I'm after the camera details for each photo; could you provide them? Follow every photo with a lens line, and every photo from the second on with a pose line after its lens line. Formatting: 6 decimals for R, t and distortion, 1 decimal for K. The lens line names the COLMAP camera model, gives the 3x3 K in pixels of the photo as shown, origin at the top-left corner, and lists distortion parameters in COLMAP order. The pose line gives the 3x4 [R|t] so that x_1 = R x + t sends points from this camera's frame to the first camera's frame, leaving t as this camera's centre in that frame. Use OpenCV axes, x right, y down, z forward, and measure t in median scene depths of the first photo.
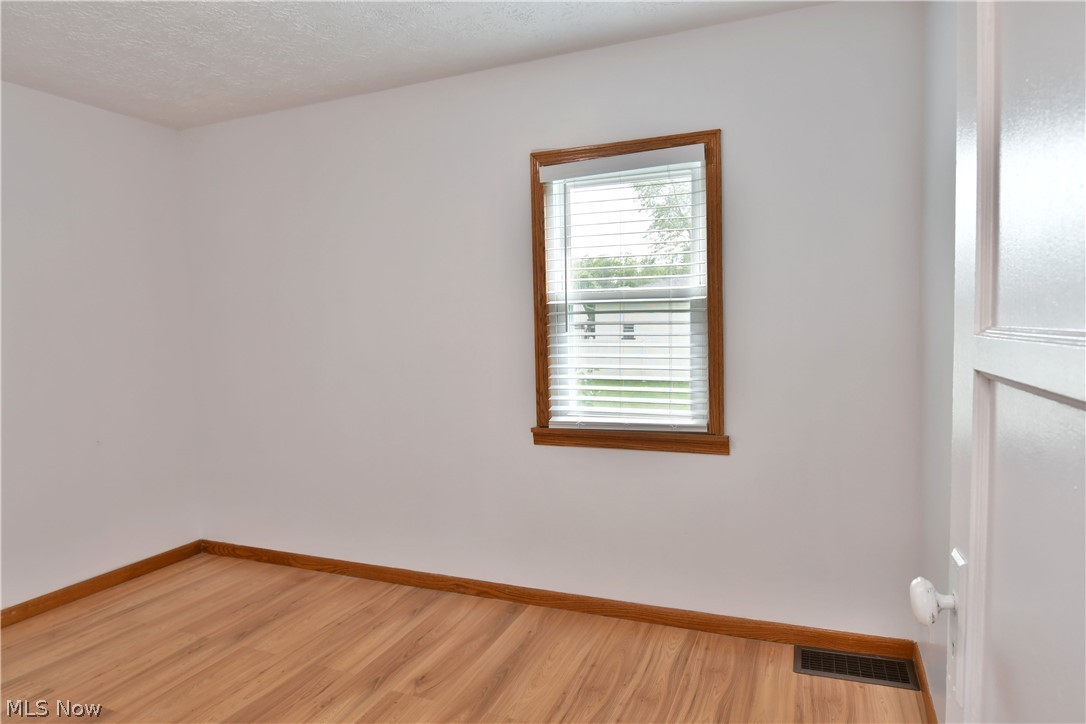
lens RADIAL K [[674.1, 0, 543.0], [0, 674.1, 362.0], [0, 0, 1]] dist [-0.007681, -0.004133]
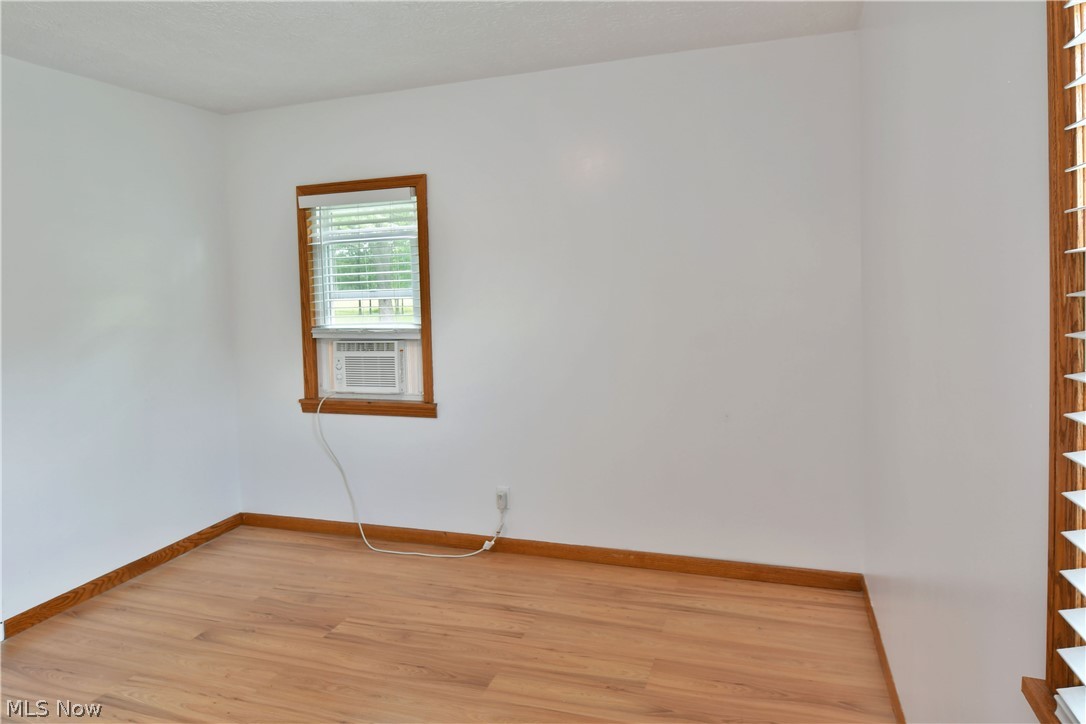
lens RADIAL K [[665.6, 0, 541.0], [0, 665.6, 316.6], [0, 0, 1]] dist [-0.007209, -0.003407]
pose [[0.060481, 0.056152, -0.996589, 0.240814], [-0.032393, 0.998001, 0.054265, -0.063523], [0.997644, 0.029000, 0.062179, 0.769060]]
